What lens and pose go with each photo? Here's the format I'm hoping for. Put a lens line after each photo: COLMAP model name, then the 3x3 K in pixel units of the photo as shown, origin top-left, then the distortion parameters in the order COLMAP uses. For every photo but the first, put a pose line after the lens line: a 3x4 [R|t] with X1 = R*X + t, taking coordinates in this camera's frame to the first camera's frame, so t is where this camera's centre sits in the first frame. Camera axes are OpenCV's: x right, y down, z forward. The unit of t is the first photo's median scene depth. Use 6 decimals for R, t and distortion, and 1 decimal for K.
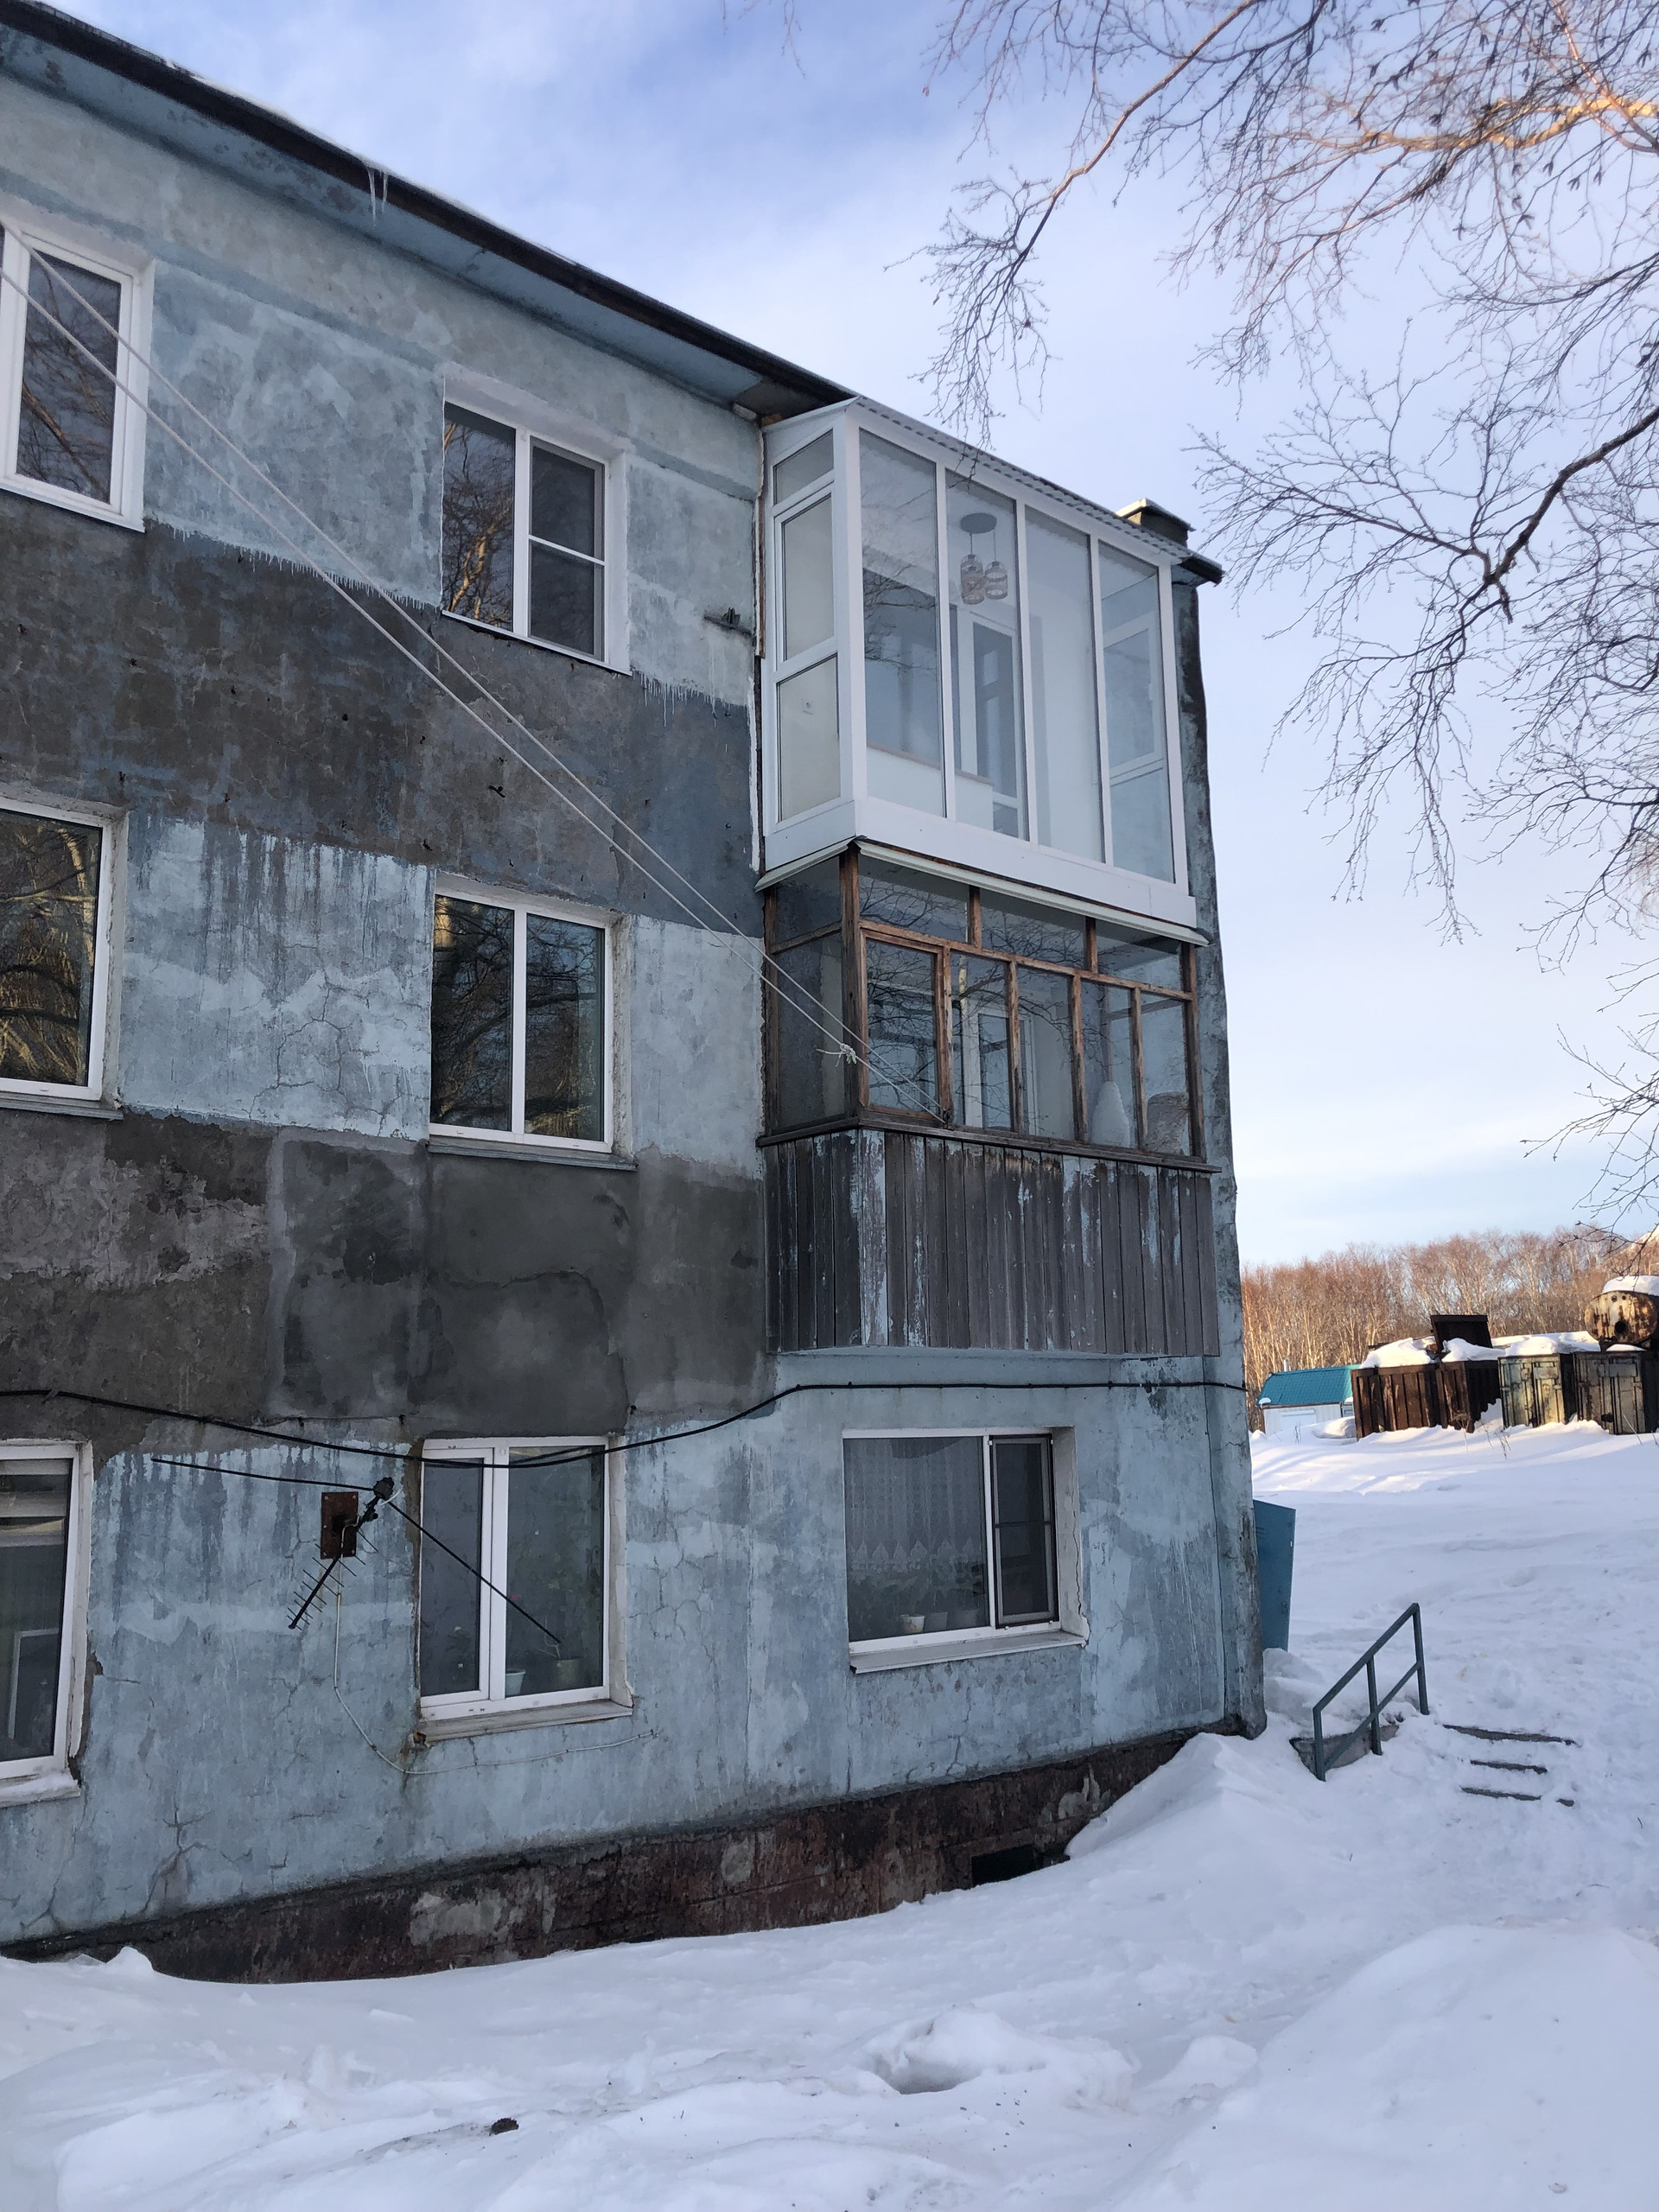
lens RADIAL K [[1826.8, 0, 829.5], [0, 1826.8, 1106.0], [0, 0, 1]] dist [-0.032505, -0.001541]
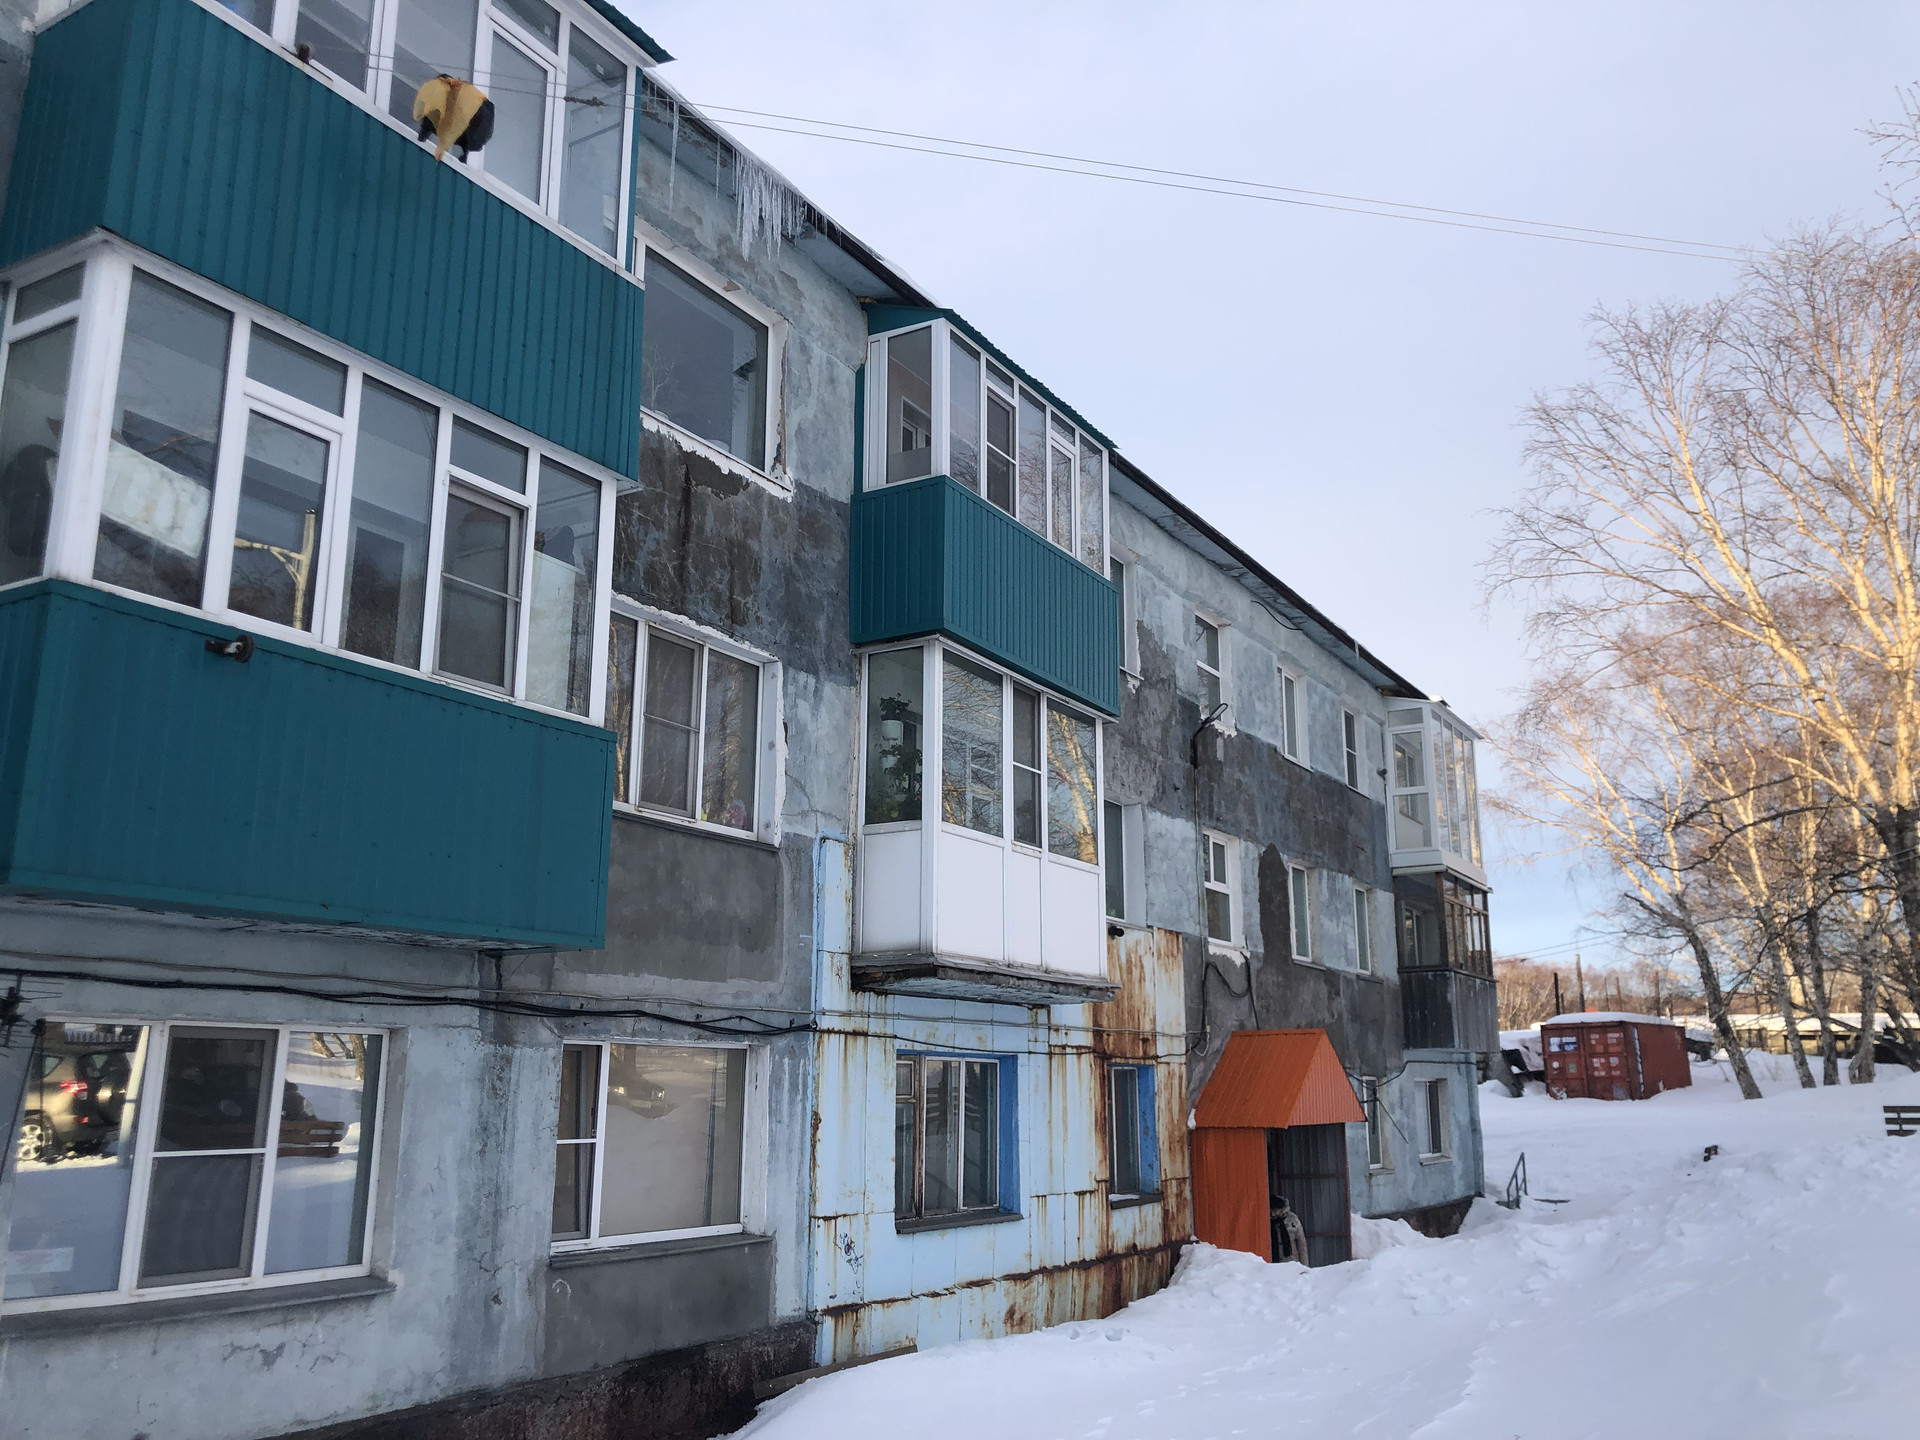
lens RADIAL K [[1585.7, 0, 960.0], [0, 1585.7, 720.0], [0, 0, 1]] dist [-0.032505, -0.001541]
pose [[0.959398, 0.105747, 0.261483, -1.342854], [-0.093815, 0.993914, -0.057739, -0.157703], [-0.265997, 0.030863, 0.963480, -1.158022]]
